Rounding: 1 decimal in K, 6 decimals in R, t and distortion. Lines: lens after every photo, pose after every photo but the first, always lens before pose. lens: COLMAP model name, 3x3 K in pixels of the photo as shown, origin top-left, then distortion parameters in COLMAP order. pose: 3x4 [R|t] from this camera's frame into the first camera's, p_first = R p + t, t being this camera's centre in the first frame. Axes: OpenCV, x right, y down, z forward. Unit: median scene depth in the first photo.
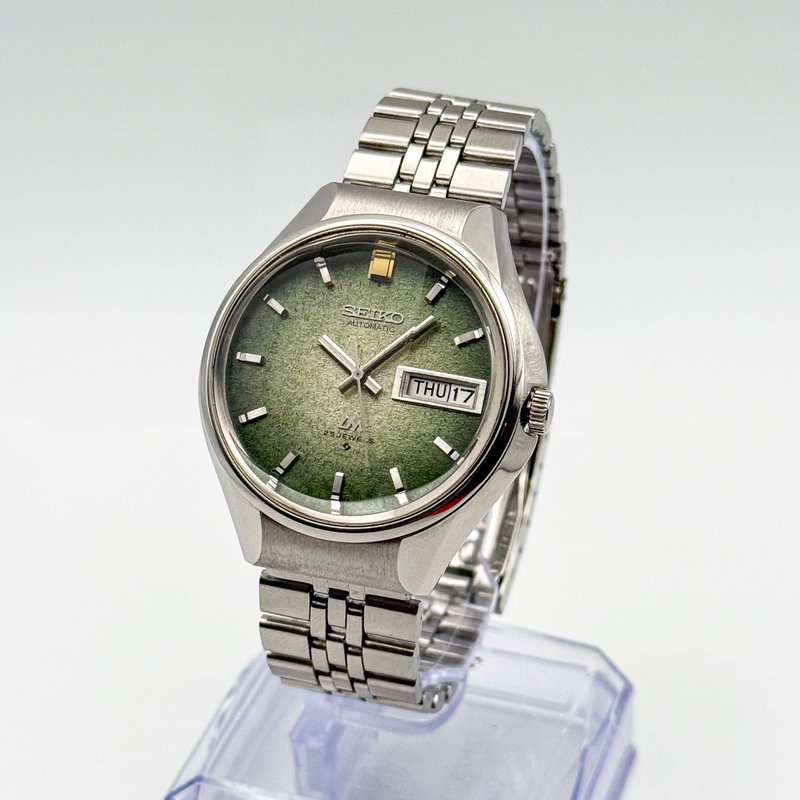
lens RADIAL K [[2326.2, 0, 399.0], [0, 2326.2, 400.4], [0, 0, 1]] dist [0.020590, 0.555856]
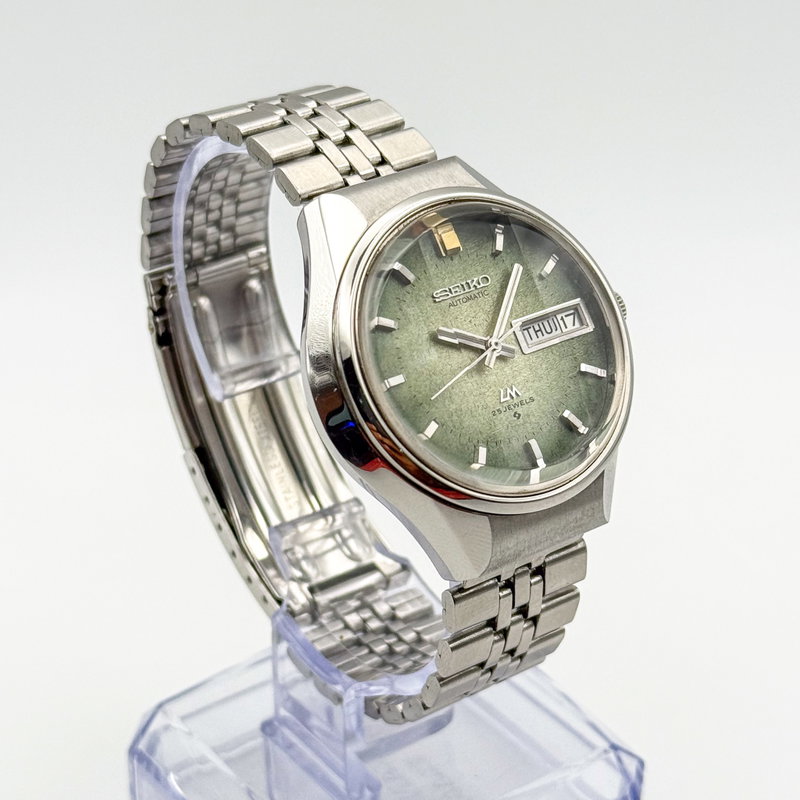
lens RADIAL K [[2326.2, 0, 399.0], [0, 2326.2, 400.4], [0, 0, 1]] dist [0.020590, 0.555856]
pose [[0.600447, -0.404024, 0.690093, -0.713746], [0.428346, 0.891232, 0.149081, -0.150639], [-0.675265, 0.206083, 0.708200, 0.332581]]
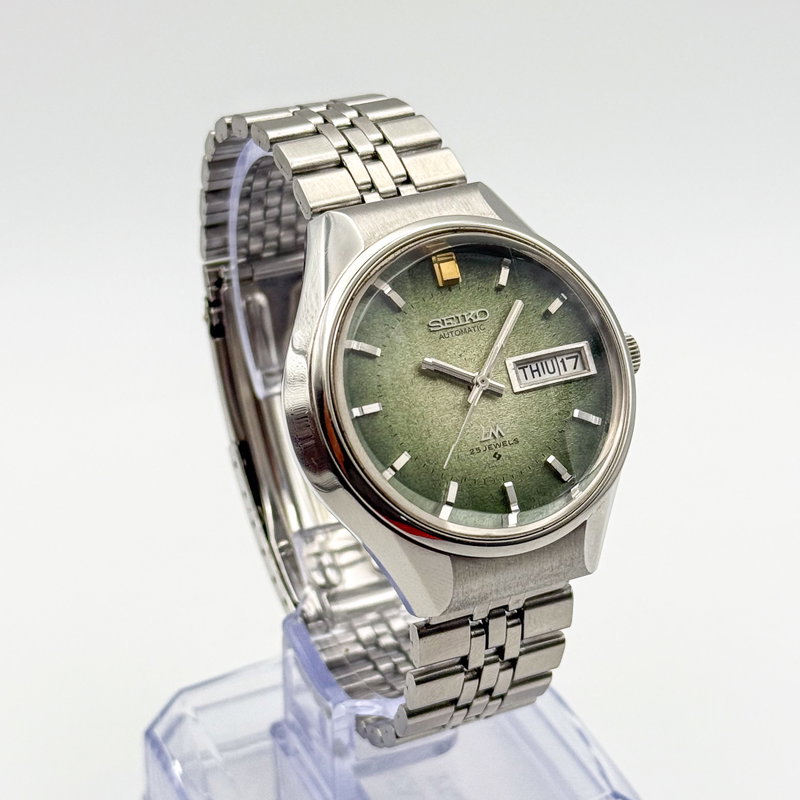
lens RADIAL K [[2326.2, 0, 399.0], [0, 2326.2, 400.4], [0, 0, 1]] dist [0.020590, 0.555856]
pose [[0.740948, -0.350604, 0.572777, -0.581815], [0.353835, 0.928726, 0.110762, -0.119518], [-0.570787, 0.120600, 0.812193, 0.239924]]
